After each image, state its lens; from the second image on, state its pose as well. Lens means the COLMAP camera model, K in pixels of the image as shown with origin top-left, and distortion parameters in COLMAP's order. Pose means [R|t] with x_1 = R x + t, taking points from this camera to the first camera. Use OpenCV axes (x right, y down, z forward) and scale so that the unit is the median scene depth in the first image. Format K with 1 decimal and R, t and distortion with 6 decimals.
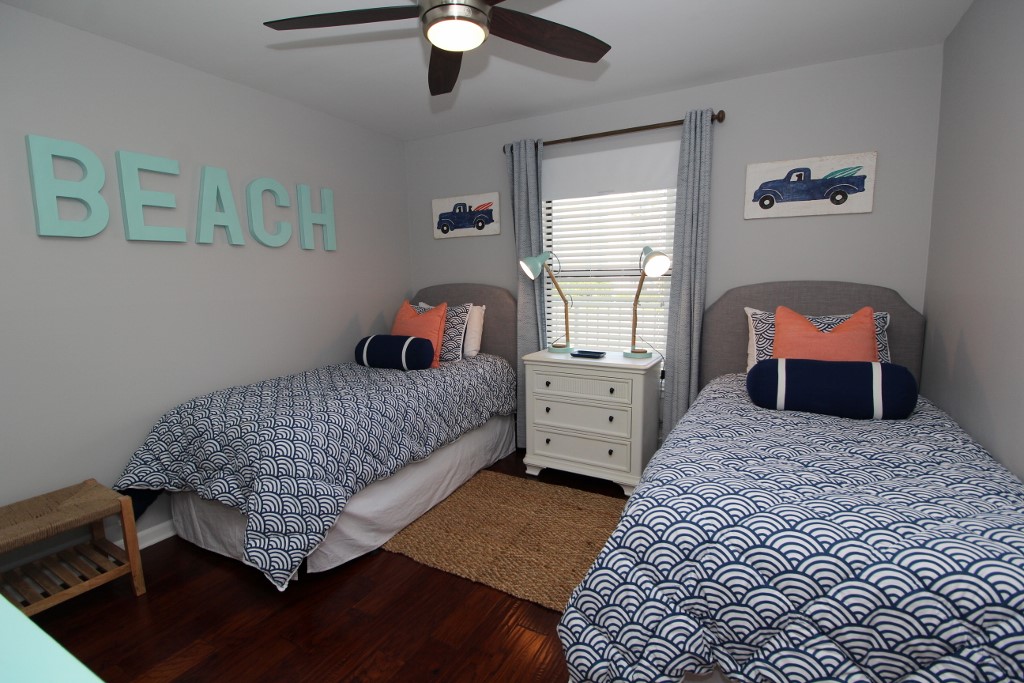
lens RADIAL K [[478.7, 0, 509.7], [0, 478.7, 345.3], [0, 0, 1]] dist [-0.014418, -0.001325]
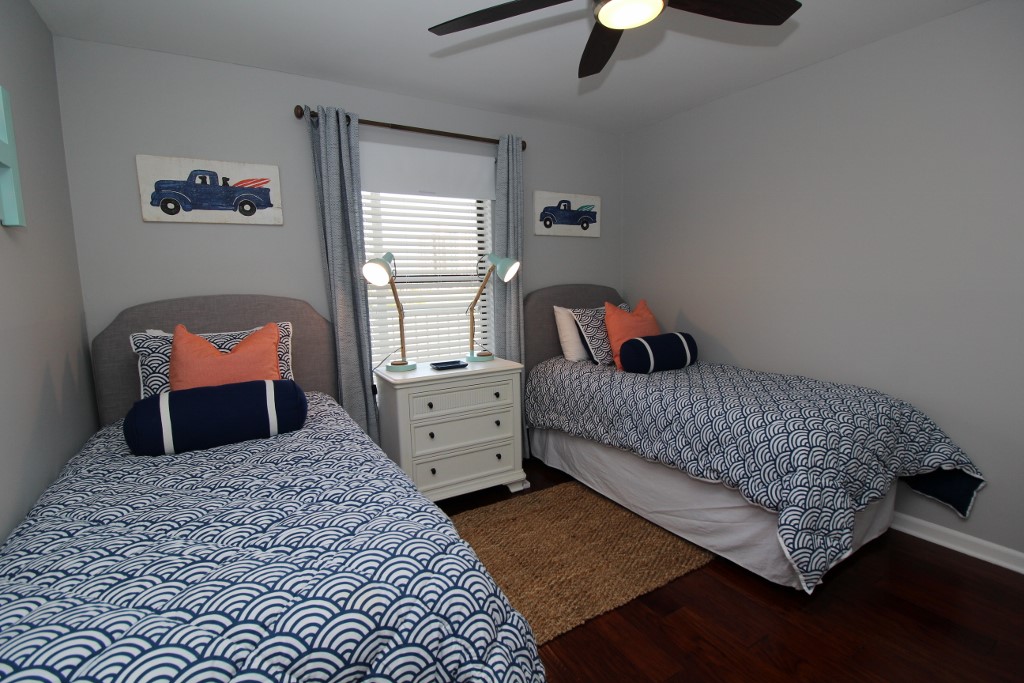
lens RADIAL K [[478.7, 0, 512.0], [0, 478.7, 341.2], [0, 0, 1]] dist [-0.014418, -0.001325]
pose [[0.499174, -0.104796, 0.860141, -0.537638], [0.136081, 0.989823, 0.041623, -0.046327], [-0.855750, 0.096272, 0.508355, 0.394144]]
